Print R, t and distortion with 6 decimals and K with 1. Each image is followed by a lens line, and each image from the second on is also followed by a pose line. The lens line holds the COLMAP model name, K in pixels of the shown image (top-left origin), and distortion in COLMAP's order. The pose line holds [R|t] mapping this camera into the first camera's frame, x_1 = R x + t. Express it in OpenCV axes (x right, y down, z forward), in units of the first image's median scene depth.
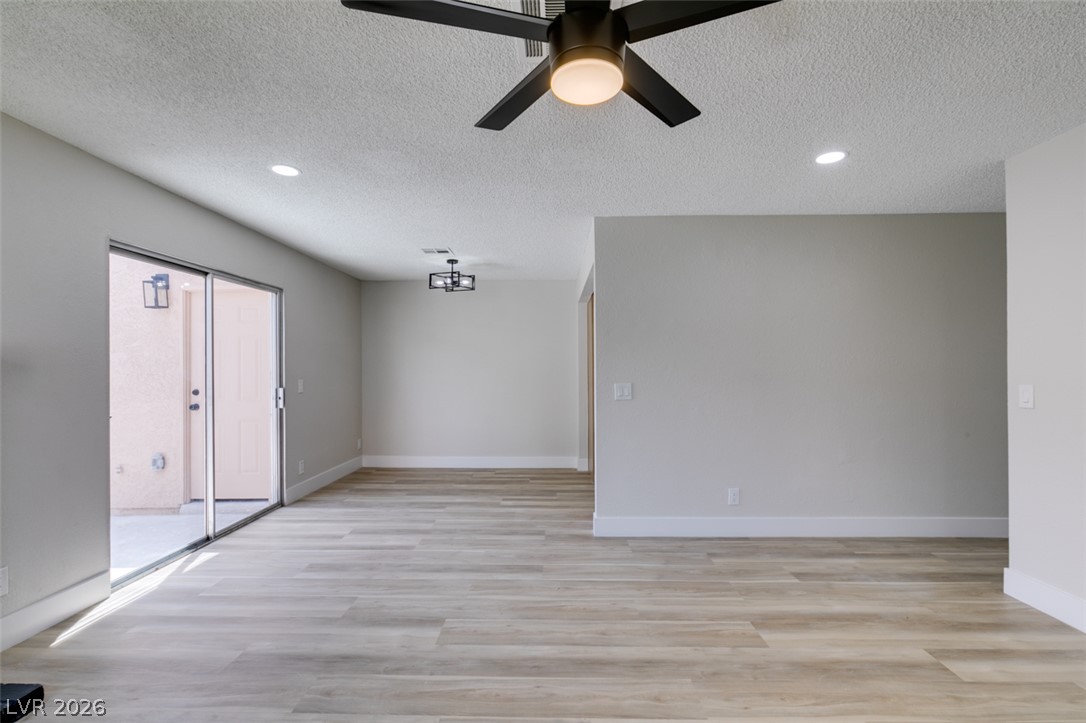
lens RADIAL K [[485.5, 0, 539.8], [0, 485.5, 365.2], [0, 0, 1]] dist [-0.001341, -0.000757]
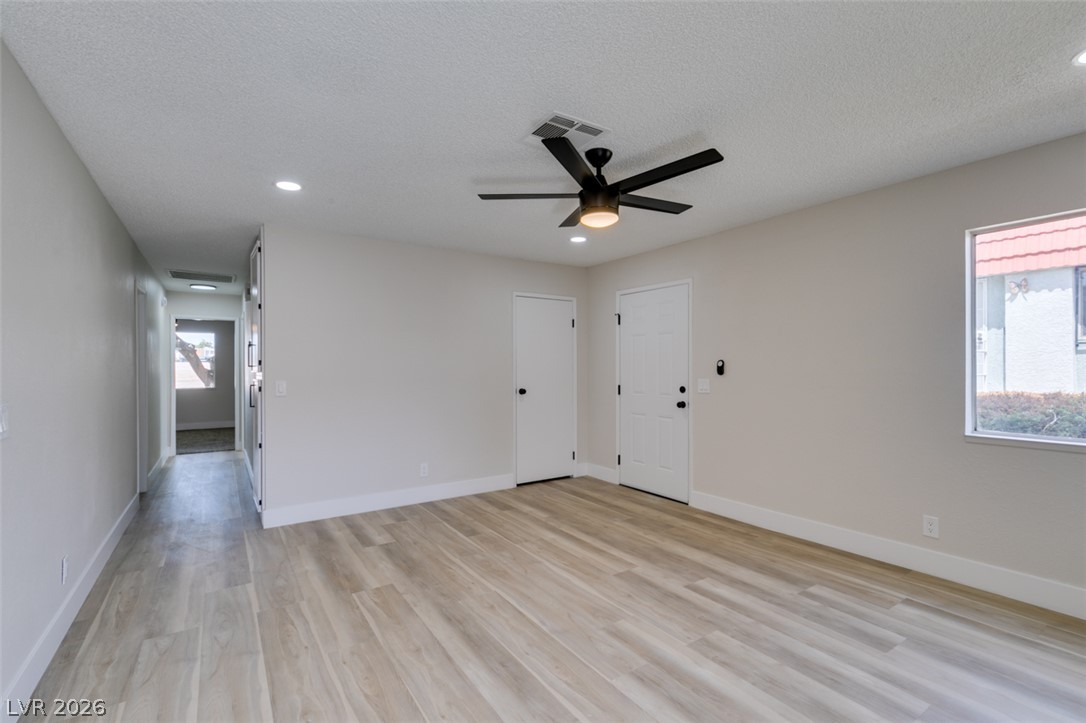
lens RADIAL K [[486.9, 0, 539.9], [0, 486.9, 366.1], [0, 0, 1]] dist [0.002623, -0.000471]
pose [[-0.573909, 0.007267, 0.818887, -0.529039], [0.000062, 0.999961, -0.008830, 0.005021], [-0.818919, -0.005017, -0.573887, 0.908301]]
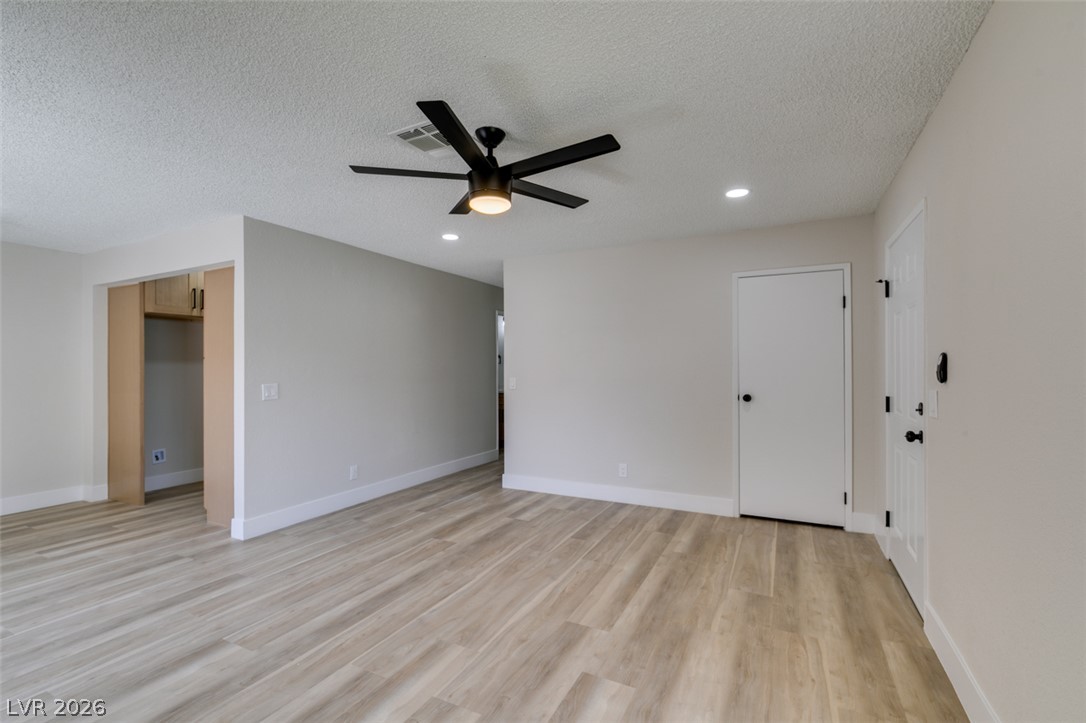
lens RADIAL K [[486.9, 0, 537.3], [0, 486.9, 363.6], [0, 0, 1]] dist [-0.000696, -0.000293]
pose [[0.435856, 0.010626, 0.899954, -0.553009], [-0.005051, 0.999943, -0.009360, 0.000377], [-0.900002, -0.000466, 0.435885, 0.034882]]
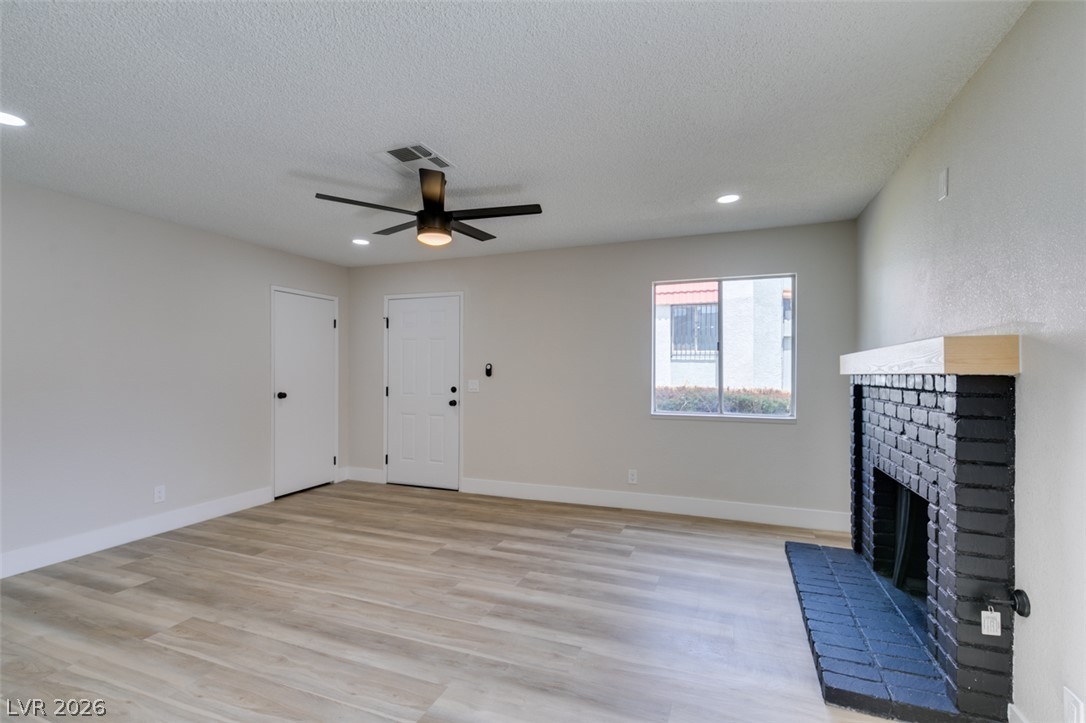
lens RADIAL K [[491.4, 0, 545.3], [0, 491.4, 370.6], [0, 0, 1]] dist [0.001385, -0.000464]
pose [[-0.941426, 0.001890, 0.337215, -0.439190], [-0.000082, 0.999983, -0.005834, 0.007790], [-0.337220, -0.005520, -0.941410, 1.148524]]
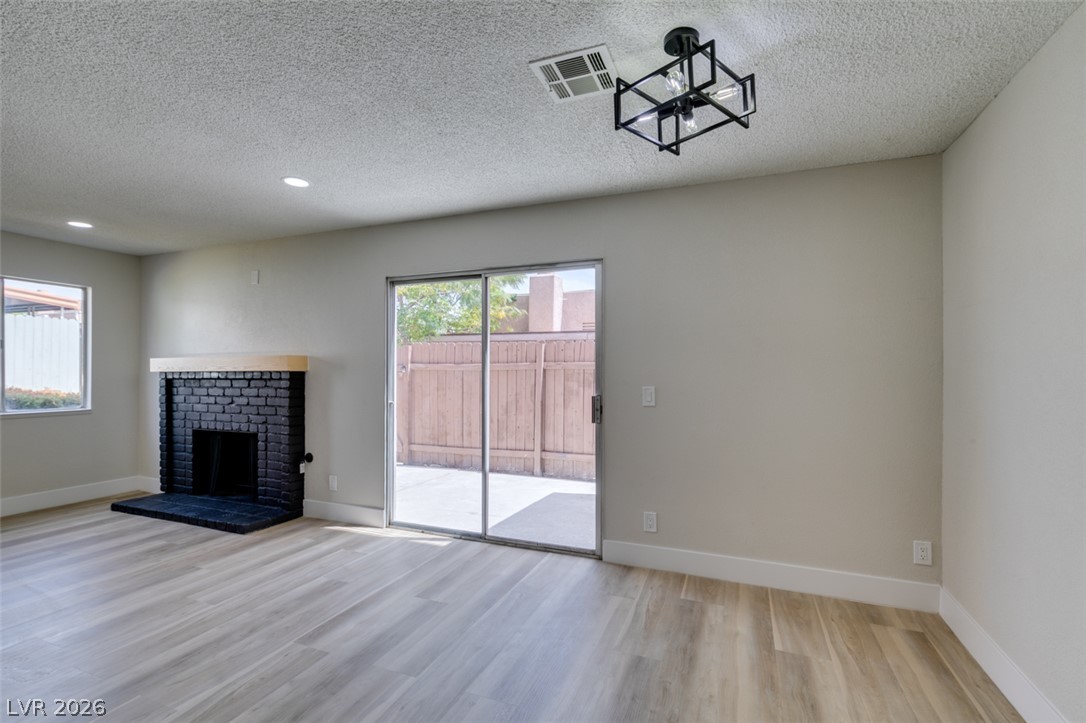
lens RADIAL K [[494.0, 0, 540.4], [0, 494.0, 370.2], [0, 0, 1]] dist [-0.004234, -0.000538]
pose [[-0.351185, 0.000026, -0.936306, 0.247183], [0.004741, 0.999987, -0.001751, 0.012070], [0.936294, -0.005054, -0.351181, 1.532040]]
